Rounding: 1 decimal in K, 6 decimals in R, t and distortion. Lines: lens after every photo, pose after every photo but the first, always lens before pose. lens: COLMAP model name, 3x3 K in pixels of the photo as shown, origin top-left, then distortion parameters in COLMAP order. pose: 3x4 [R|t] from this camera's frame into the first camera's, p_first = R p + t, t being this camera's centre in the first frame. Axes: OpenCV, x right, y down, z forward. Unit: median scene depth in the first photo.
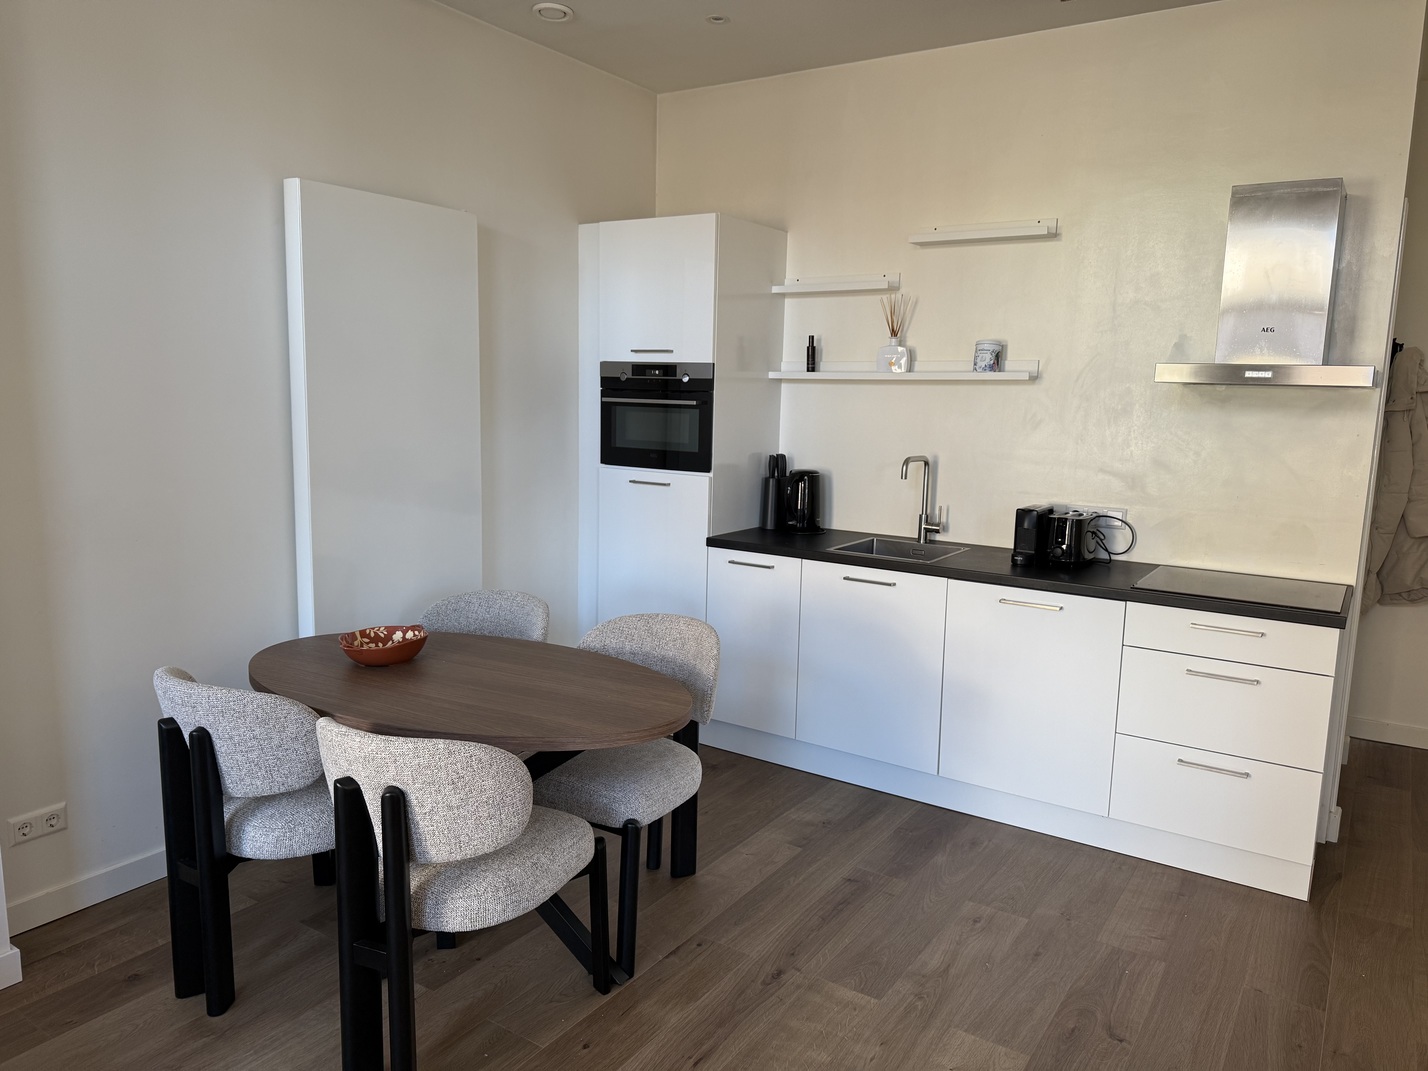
lens RADIAL K [[1011.2, 0, 714.0], [0, 1011.2, 535.5], [0, 0, 1]] dist [0.141290, -0.234528]
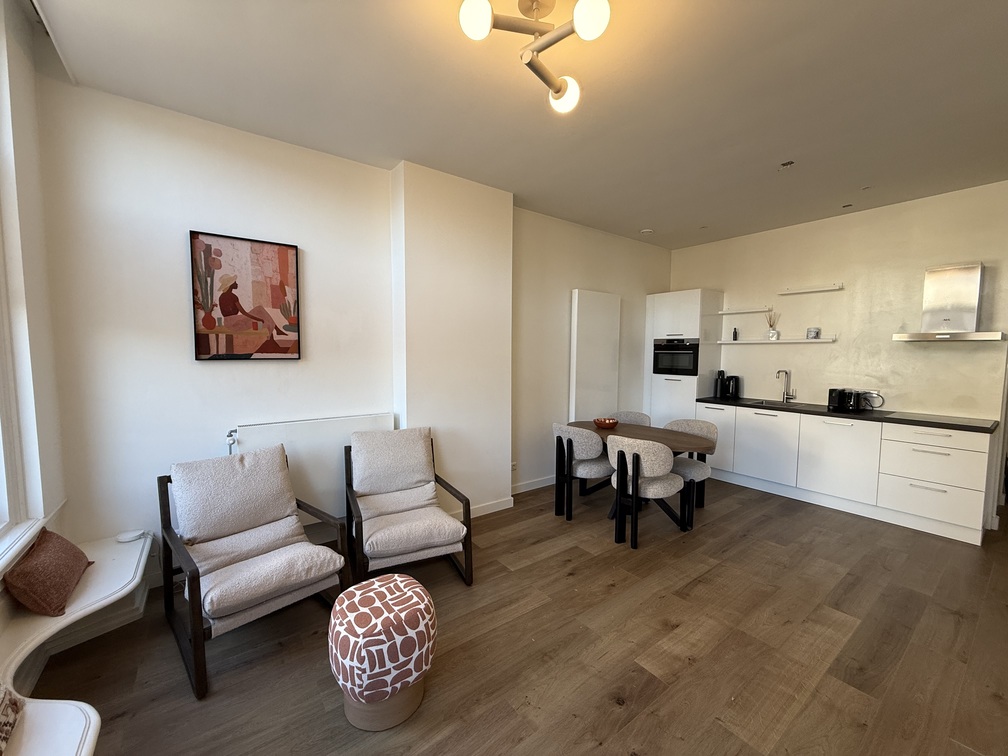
lens RADIAL K [[398.6, 0, 504.0], [0, 398.6, 378.0], [0, 0, 1]] dist [-0.000958, 0.000102]
pose [[0.938362, 0.006458, -0.345594, -0.137071], [-0.035477, 0.996345, -0.077709, 0.054374], [0.343829, 0.085180, 0.935161, -0.260904]]
